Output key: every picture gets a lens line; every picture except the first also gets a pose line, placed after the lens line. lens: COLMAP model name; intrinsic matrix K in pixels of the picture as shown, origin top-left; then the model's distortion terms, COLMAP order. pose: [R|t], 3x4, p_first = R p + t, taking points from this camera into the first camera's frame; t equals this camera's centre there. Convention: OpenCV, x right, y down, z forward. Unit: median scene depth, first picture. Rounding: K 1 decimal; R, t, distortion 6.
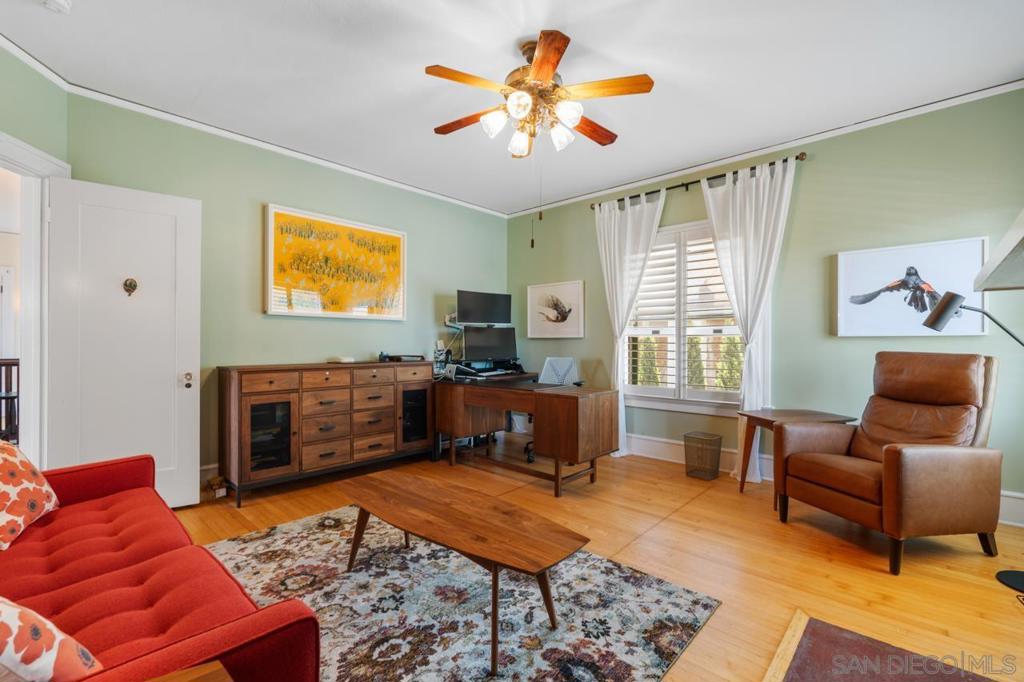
lens RADIAL K [[447.8, 0, 511.8], [0, 447.8, 341.5], [0, 0, 1]] dist [-0.002995, 0.000556]
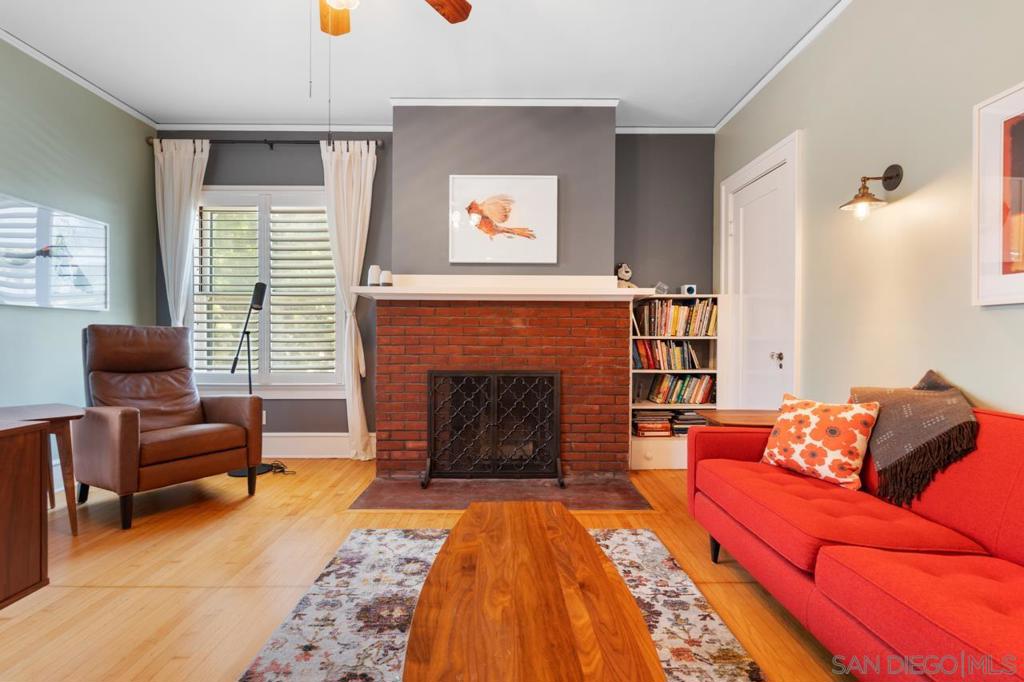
lens RADIAL K [[482.1, 0, 506.3], [0, 482.1, 344.3], [0, 0, 1]] dist [-0.005246, 0.000010]
pose [[-0.686633, -0.022740, 0.726648, -0.583260], [-0.020589, 0.999718, 0.011831, 0.040447], [-0.726713, -0.006837, -0.686908, 1.235644]]
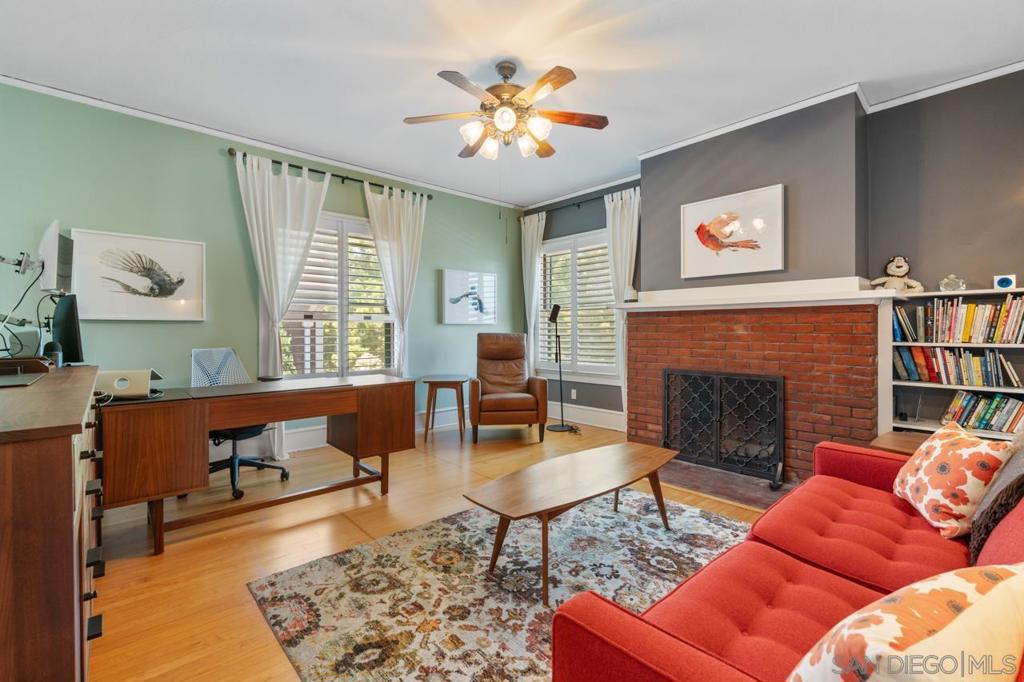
lens RADIAL K [[447.8, 0, 500.9], [0, 447.8, 333.6], [0, 0, 1]] dist [-0.002995, 0.000556]
pose [[0.094681, -0.018577, 0.995334, -1.043581], [-0.008635, 0.999773, 0.019481, -0.011258], [-0.995470, -0.010439, 0.094499, 0.872679]]
